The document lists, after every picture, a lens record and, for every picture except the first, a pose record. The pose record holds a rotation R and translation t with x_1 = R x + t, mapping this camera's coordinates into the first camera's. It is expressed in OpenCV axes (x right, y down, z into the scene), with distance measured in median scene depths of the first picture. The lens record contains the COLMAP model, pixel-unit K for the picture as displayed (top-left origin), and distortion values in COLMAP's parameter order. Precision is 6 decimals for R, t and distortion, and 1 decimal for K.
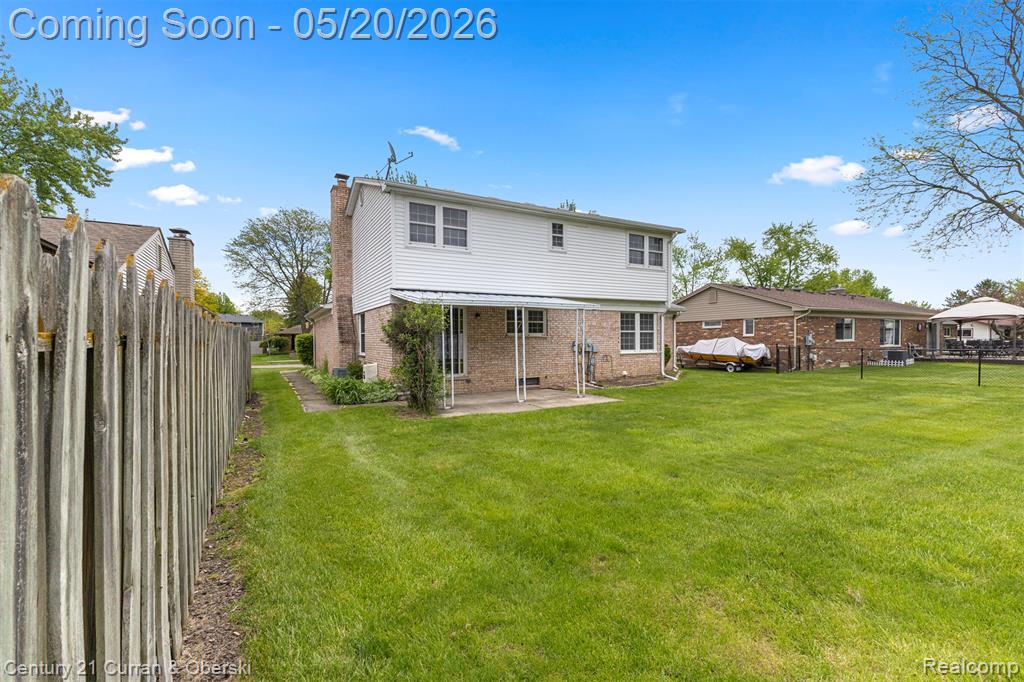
lens RADIAL K [[448.2, 0, 516.2], [0, 448.2, 339.9], [0, 0, 1]] dist [0.007818, -0.000632]
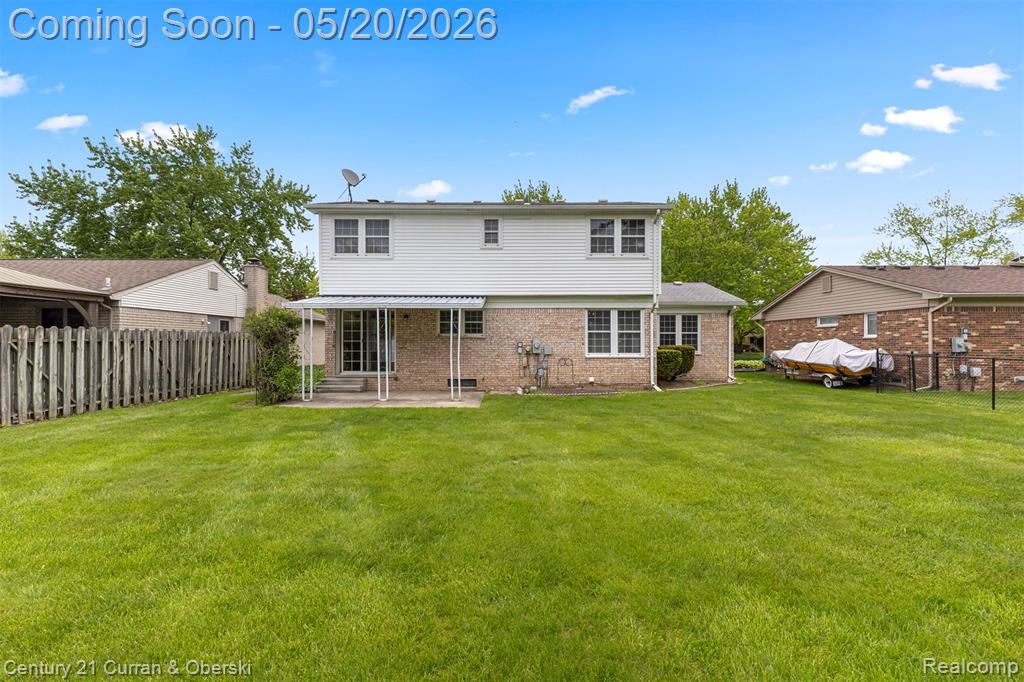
lens RADIAL K [[448.2, 0, 510.9], [0, 448.2, 335.9], [0, 0, 1]] dist [0.007818, -0.000632]
pose [[0.872383, -0.001358, -0.488822, 0.536025], [-0.006188, 0.999885, -0.013822, 0.002611], [0.488784, 0.015083, 0.872274, 0.167699]]
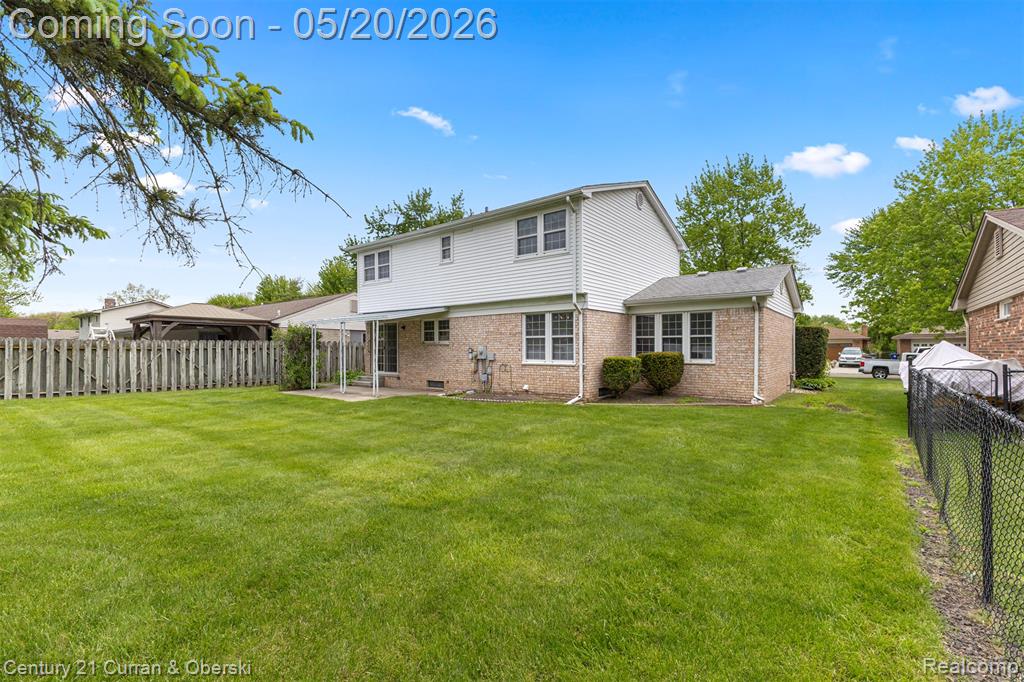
lens RADIAL K [[448.2, 0, 505.8], [0, 448.2, 347.9], [0, 0, 1]] dist [0.007818, -0.000632]
pose [[0.365187, 0.001834, -0.930932, 1.013015], [-0.003927, 0.999992, 0.000430, 0.001000], [0.930926, 0.003499, 0.365191, 0.669188]]
